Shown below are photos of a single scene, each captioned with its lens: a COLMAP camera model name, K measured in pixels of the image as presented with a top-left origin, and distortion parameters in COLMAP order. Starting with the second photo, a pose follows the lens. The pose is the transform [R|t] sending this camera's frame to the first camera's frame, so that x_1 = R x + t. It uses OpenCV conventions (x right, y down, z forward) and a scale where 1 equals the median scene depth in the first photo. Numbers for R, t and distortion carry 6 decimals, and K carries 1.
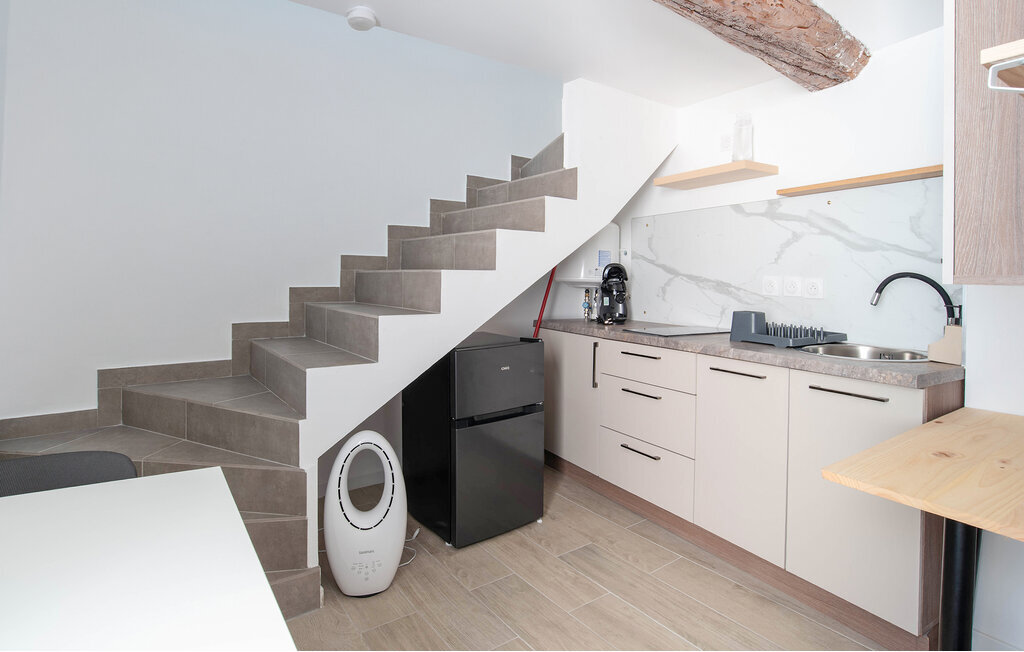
lens RADIAL K [[566.0, 0, 525.3], [0, 566.0, 277.0], [0, 0, 1]] dist [-0.000913, 0.021865]
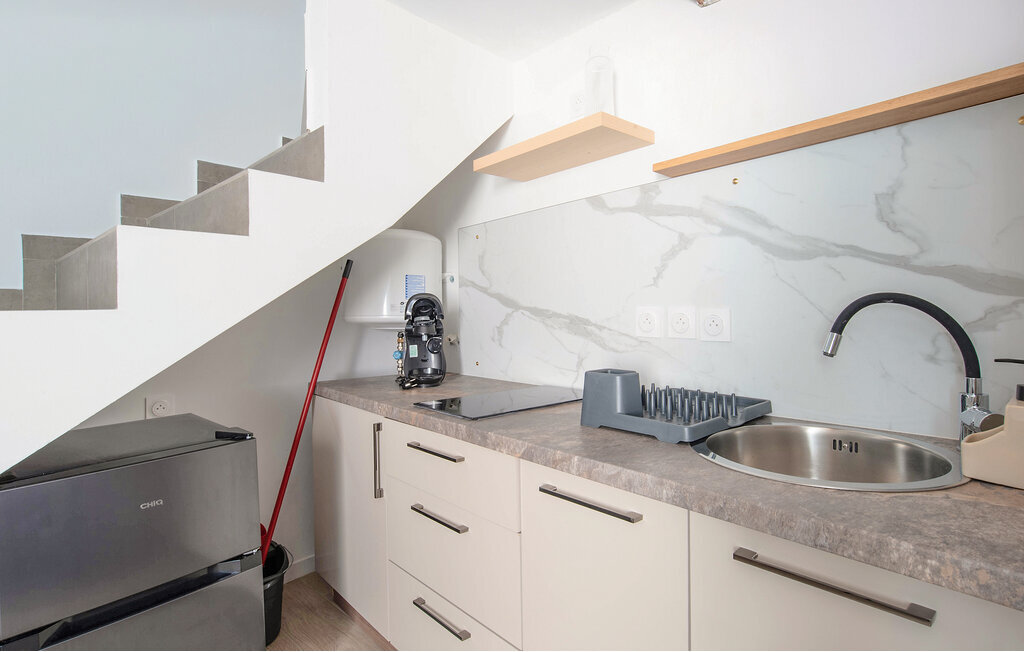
lens RADIAL K [[554.0, 0, 513.0], [0, 554.0, 311.7], [0, 0, 1]] dist [-0.004740, 0.000618]
pose [[0.985784, -0.027012, 0.165833, 0.183753], [0.027252, 0.999628, 0.000827, -0.000233], [-0.165794, 0.003705, 0.986153, 0.418250]]
